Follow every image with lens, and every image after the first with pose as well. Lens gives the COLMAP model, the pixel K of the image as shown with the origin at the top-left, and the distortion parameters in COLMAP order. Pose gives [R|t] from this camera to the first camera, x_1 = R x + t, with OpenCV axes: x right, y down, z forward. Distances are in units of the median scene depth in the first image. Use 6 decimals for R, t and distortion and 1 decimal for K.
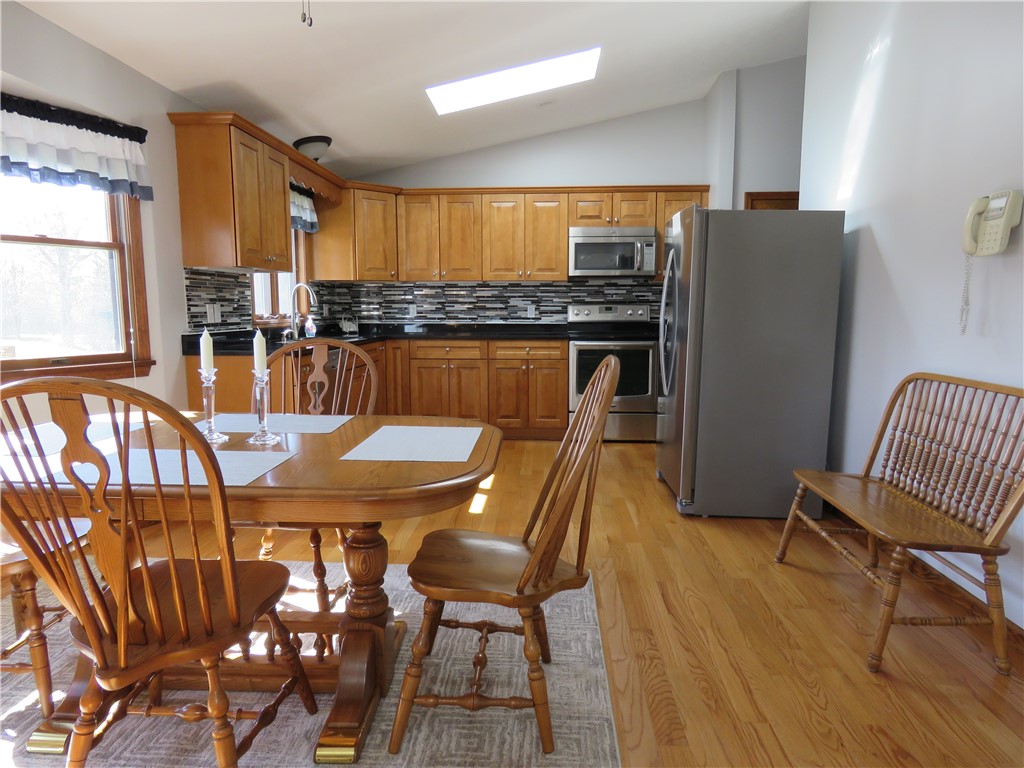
lens RADIAL K [[650.3, 0, 512.8], [0, 650.3, 386.7], [0, 0, 1]] dist [-0.006794, -0.002664]
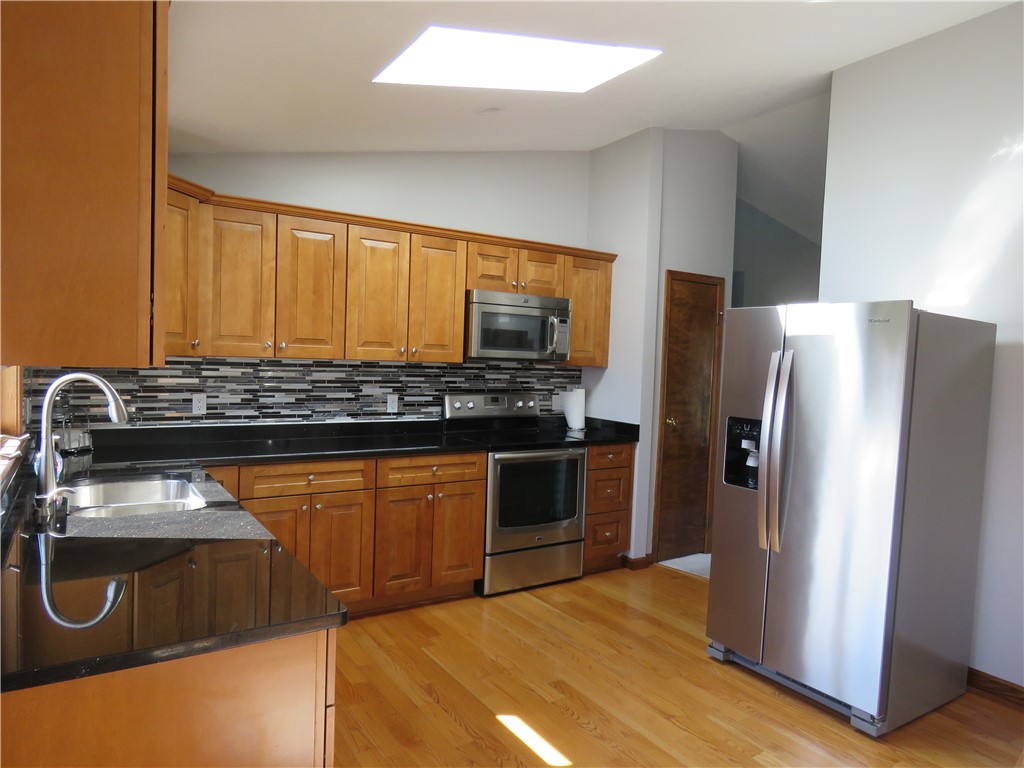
lens RADIAL K [[650.3, 0, 512.8], [0, 650.3, 386.7], [0, 0, 1]] dist [-0.006794, -0.002664]
pose [[0.802908, 0.001450, 0.596102, -0.291487], [0.038982, 0.997729, -0.054932, -0.096801], [-0.594827, 0.067342, 0.801028, 0.406167]]
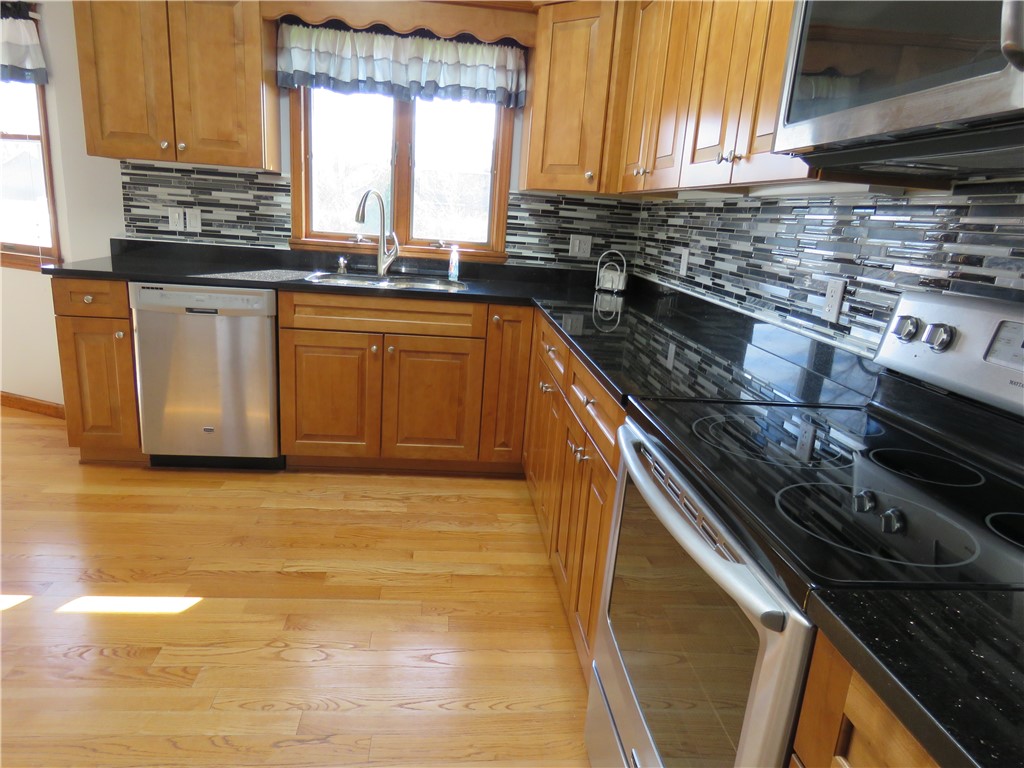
lens RADIAL K [[650.3, 0, 512.8], [0, 650.3, 386.7], [0, 0, 1]] dist [-0.006794, -0.002664]
pose [[0.160813, 0.267586, -0.950019, 0.304311], [-0.194531, 0.952259, 0.235288, -0.126395], [0.967624, 0.146971, 0.205190, 0.860622]]
